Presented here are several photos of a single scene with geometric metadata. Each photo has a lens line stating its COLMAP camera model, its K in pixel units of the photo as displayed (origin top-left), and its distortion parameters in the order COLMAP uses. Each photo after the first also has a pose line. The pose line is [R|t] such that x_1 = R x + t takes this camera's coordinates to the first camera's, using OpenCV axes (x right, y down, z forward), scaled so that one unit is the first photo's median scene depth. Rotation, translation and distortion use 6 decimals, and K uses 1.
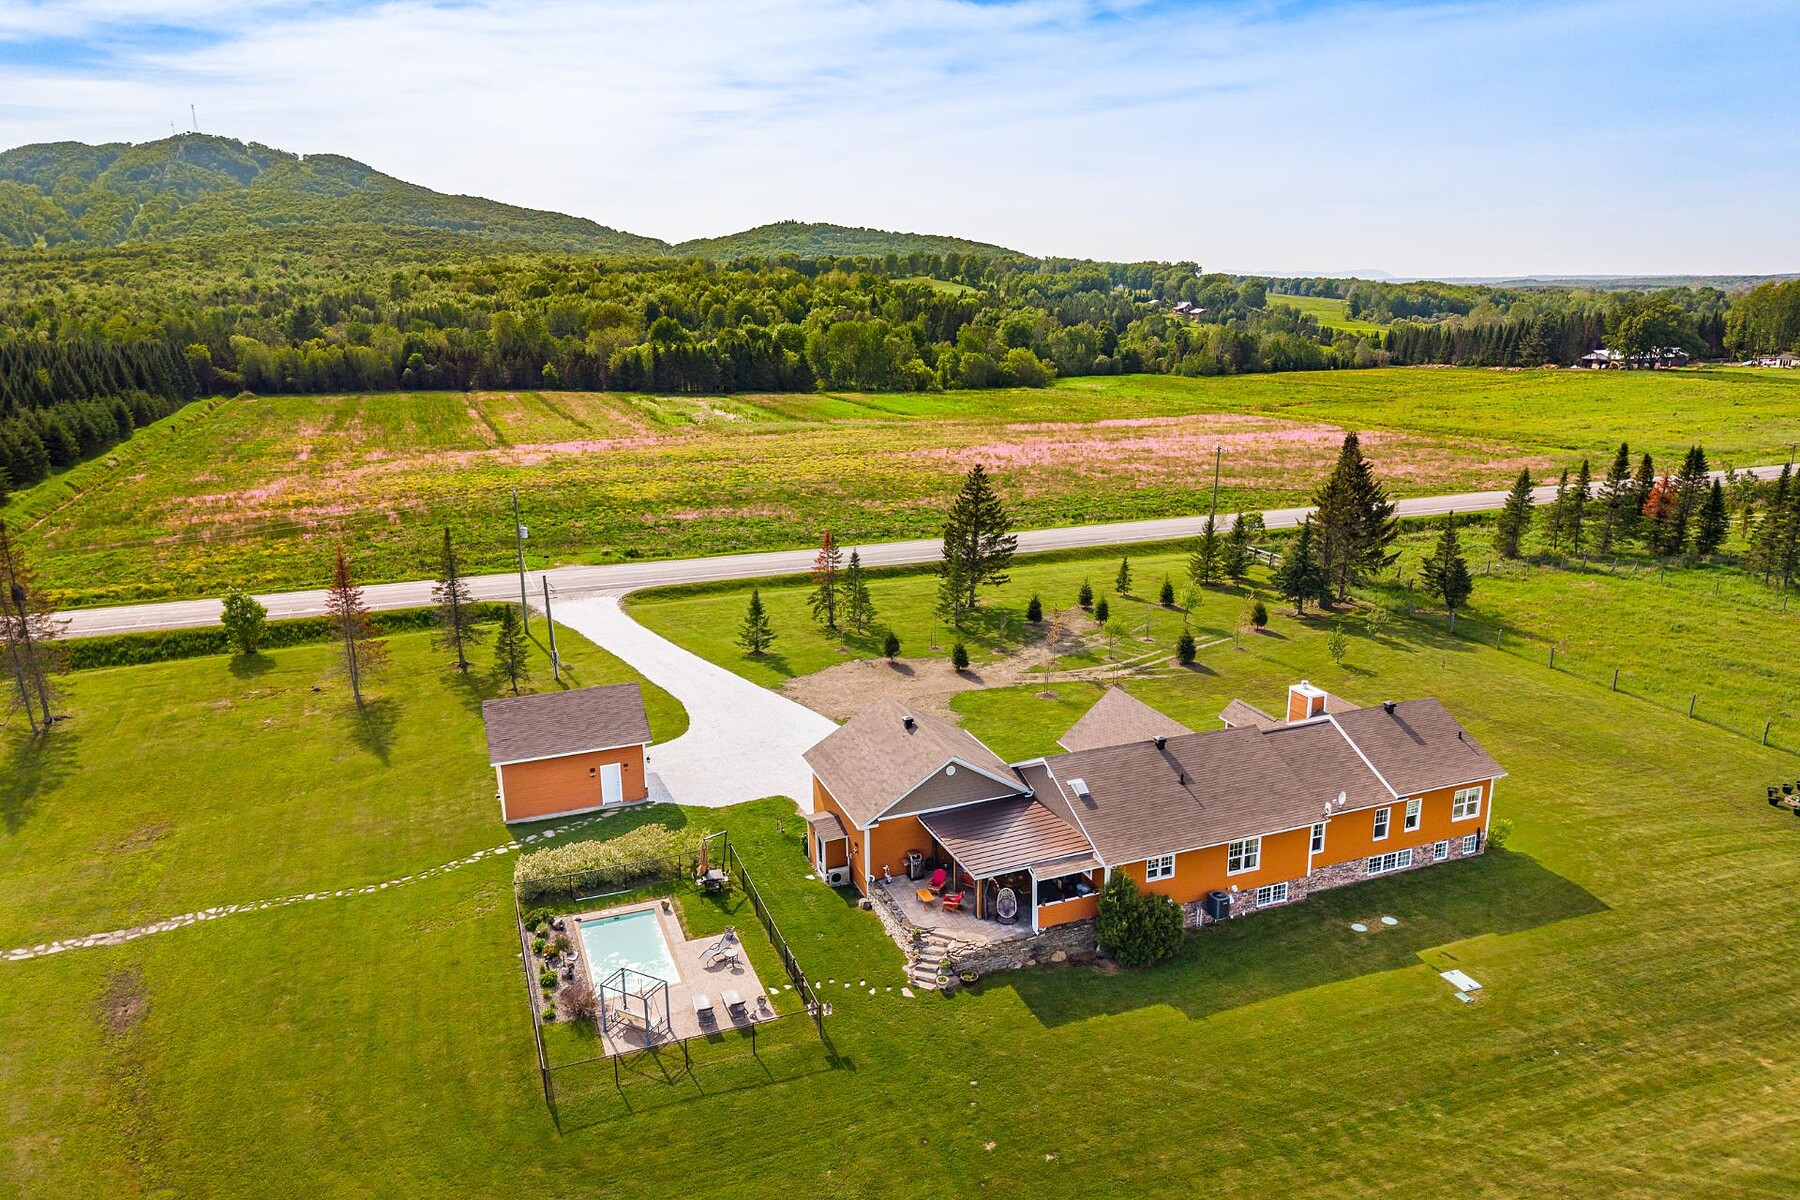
lens RADIAL K [[1207.9, 0, 900.0], [0, 1207.9, 600.0], [0, 0, 1]] dist [0.027418, -0.039053]
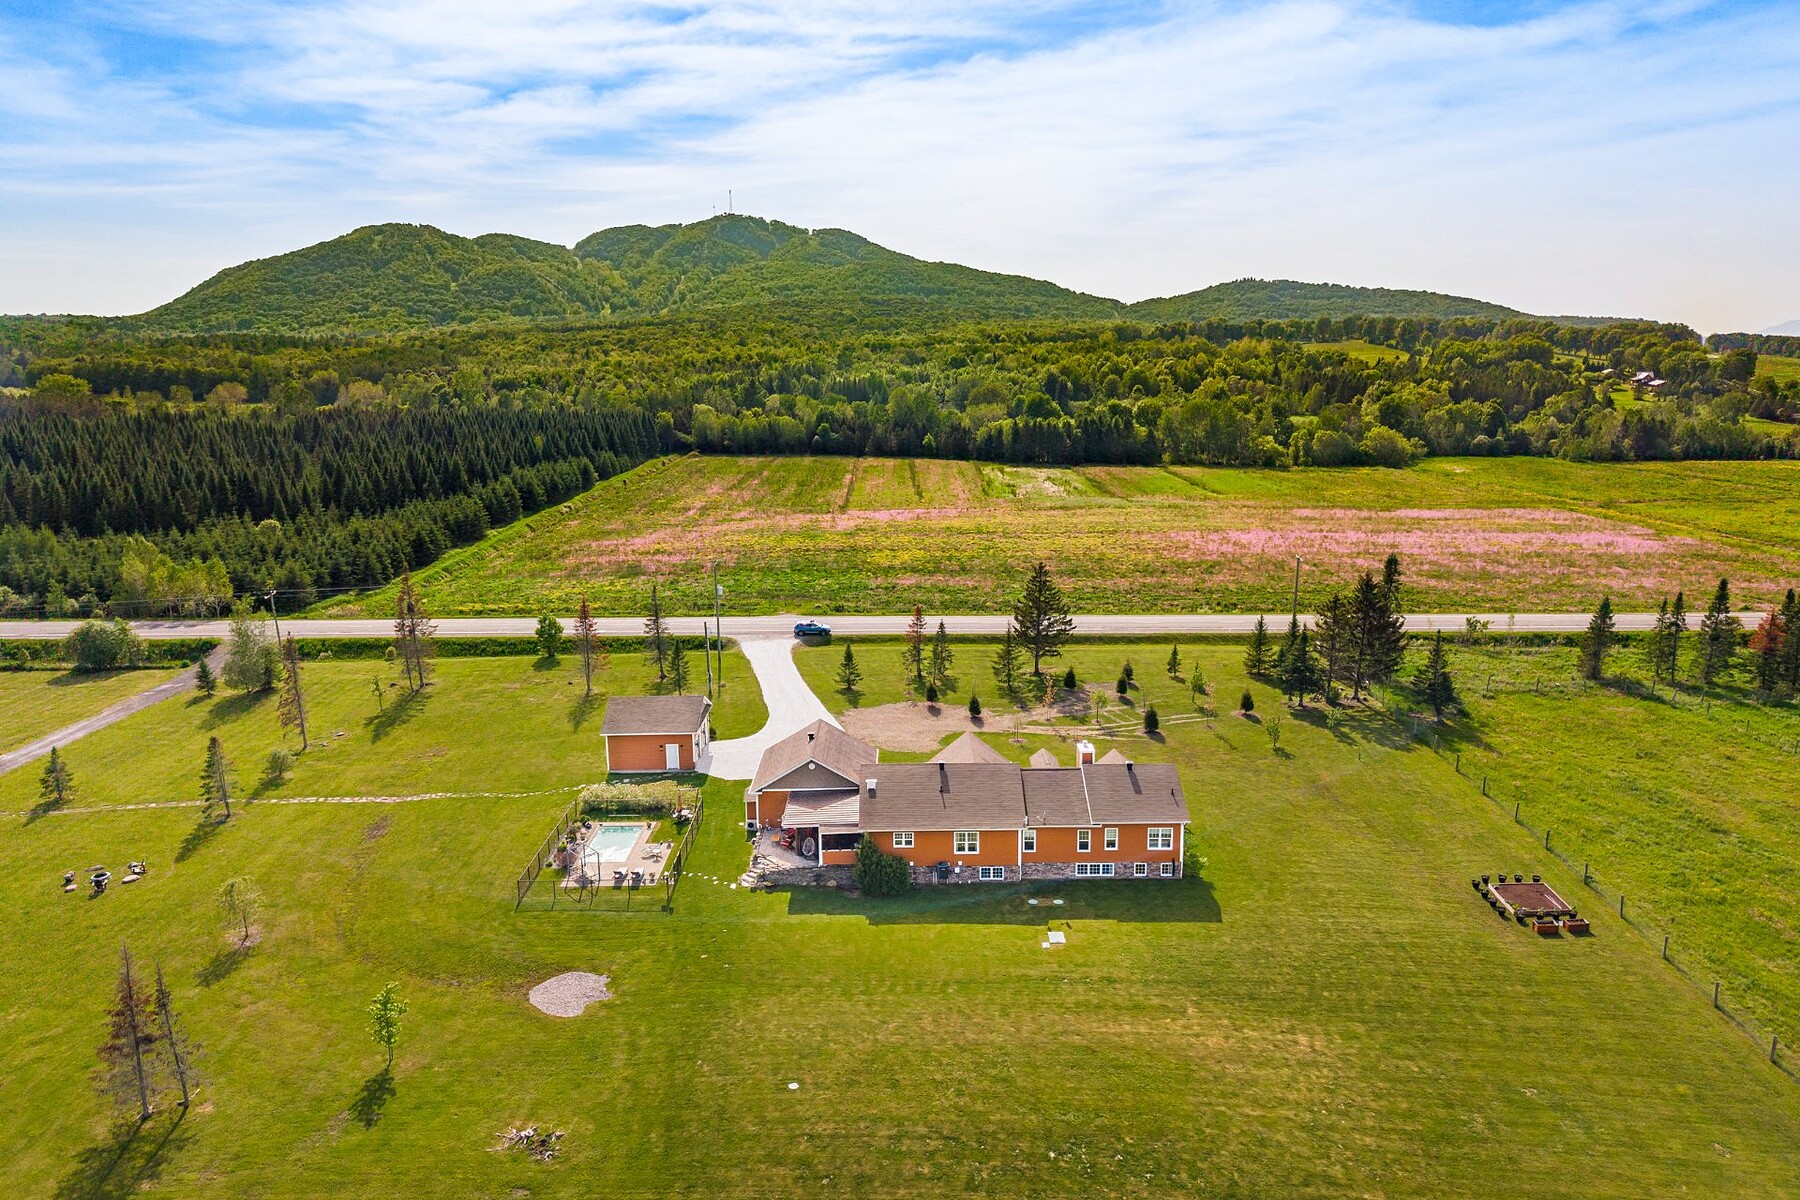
lens RADIAL K [[1198.3, 0, 900.0], [0, 1198.3, 600.0], [0, 0, 1]] dist [0.053202, -0.075720]
pose [[0.931573, 0.075656, -0.355596, 0.207826], [-0.090137, 0.995633, -0.024309, -0.015046], [0.352204, 0.054698, 0.934324, -0.136896]]
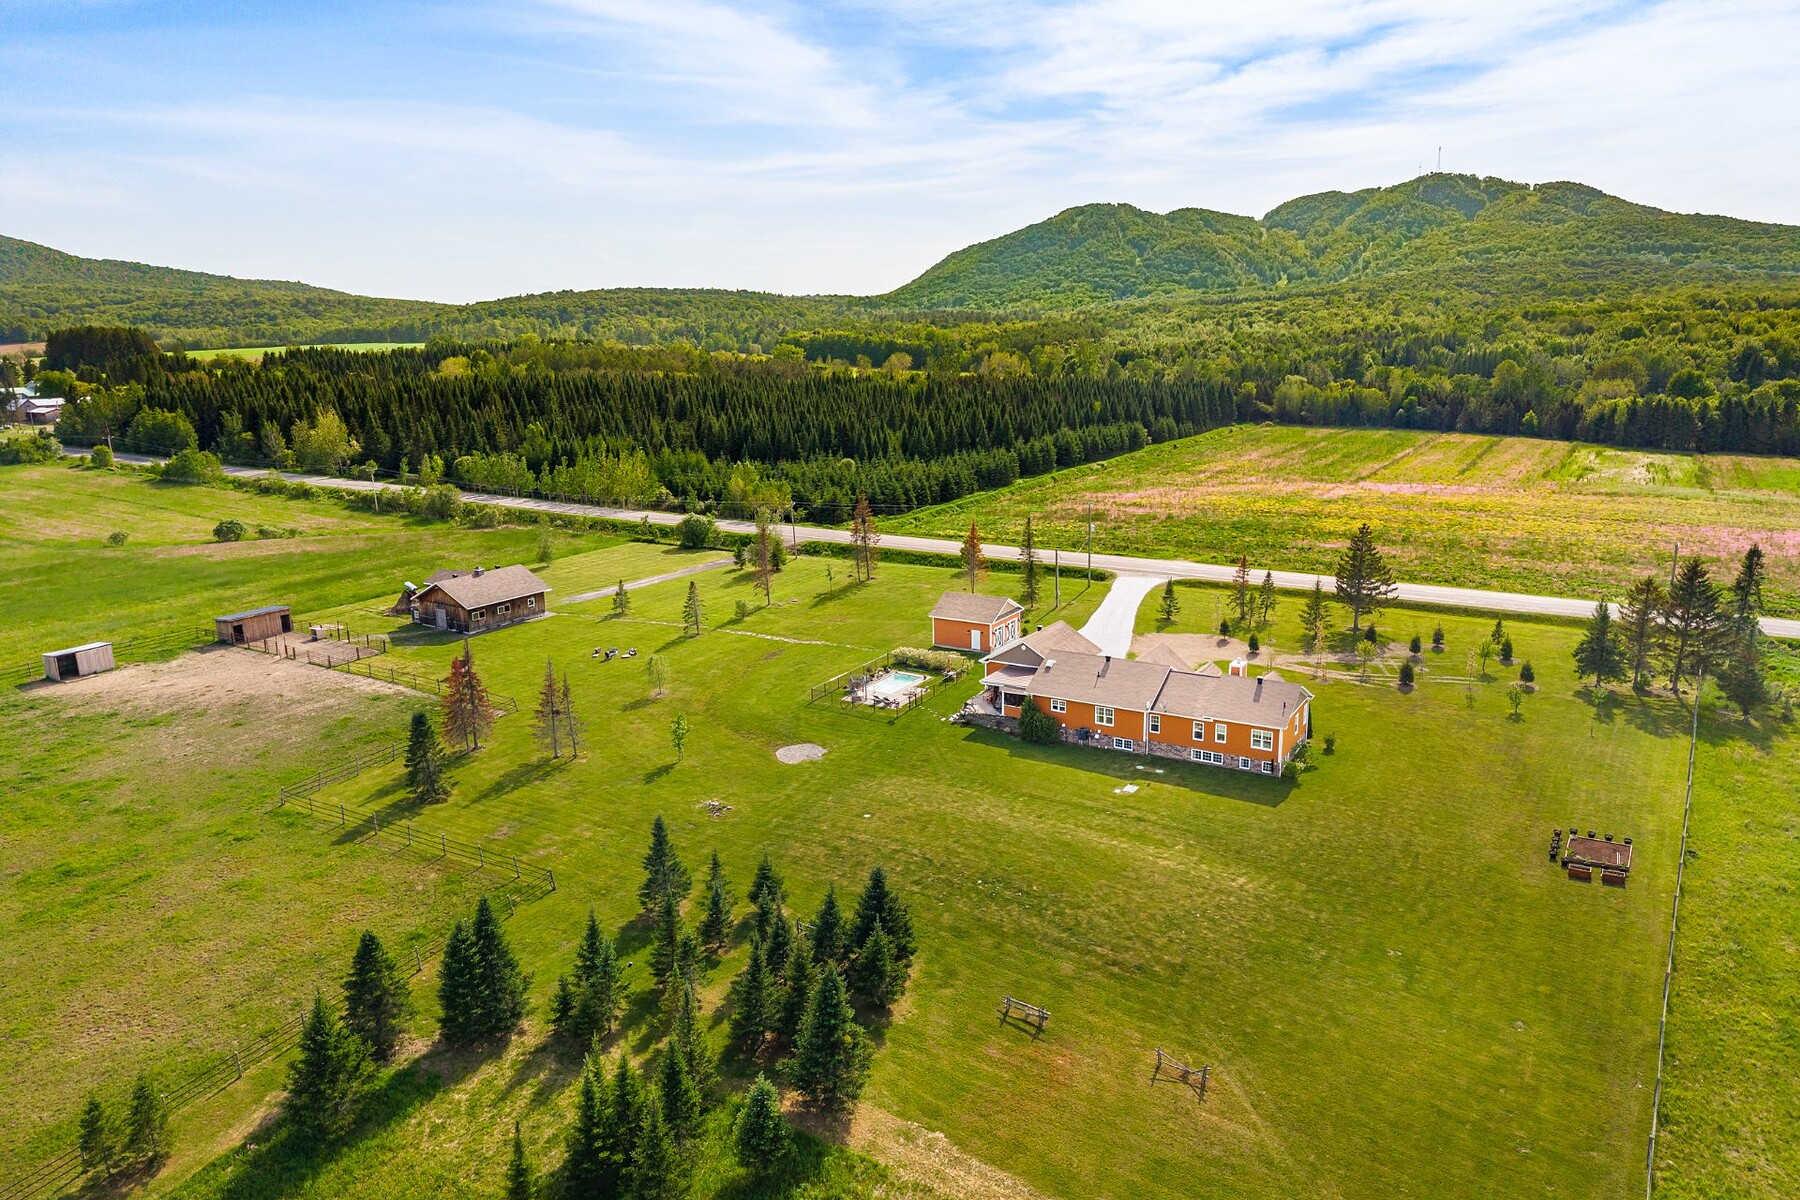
lens RADIAL K [[1200.5, 0, 907.7], [0, 1200.5, 567.8], [0, 0, 1]] dist [0.076298, -0.088440]
pose [[0.612821, 0.157484, -0.774370, 0.449255], [-0.190922, 0.980416, 0.048296, -0.017002], [0.766811, 0.118248, 0.630887, -0.147195]]
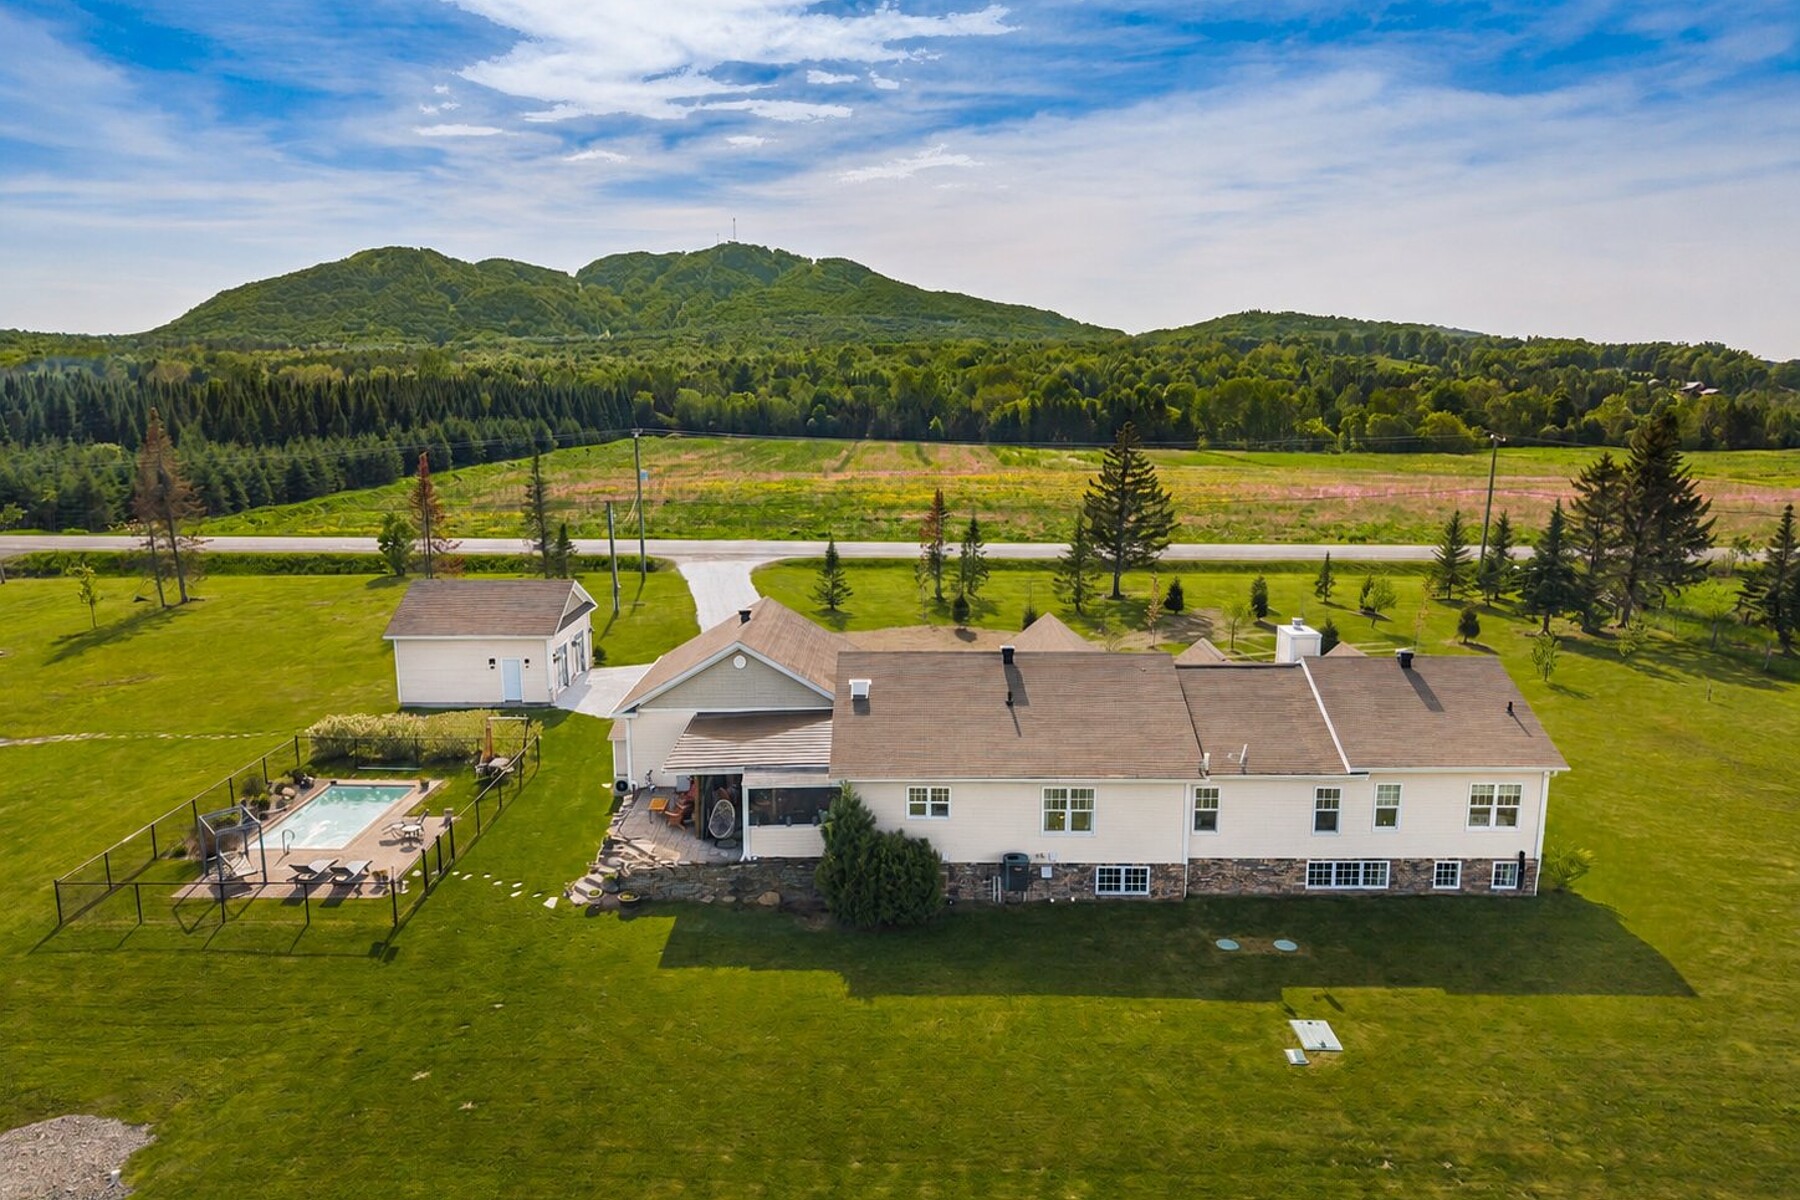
lens RADIAL K [[1198.3, 0, 900.0], [0, 1198.3, 600.0], [0, 0, 1]] dist [0.053202, -0.075720]
pose [[0.930771, 0.075123, -0.357802, 0.123627], [-0.100857, 0.993446, -0.053786, 0.039232], [0.351417, 0.086149, 0.932247, 0.088782]]
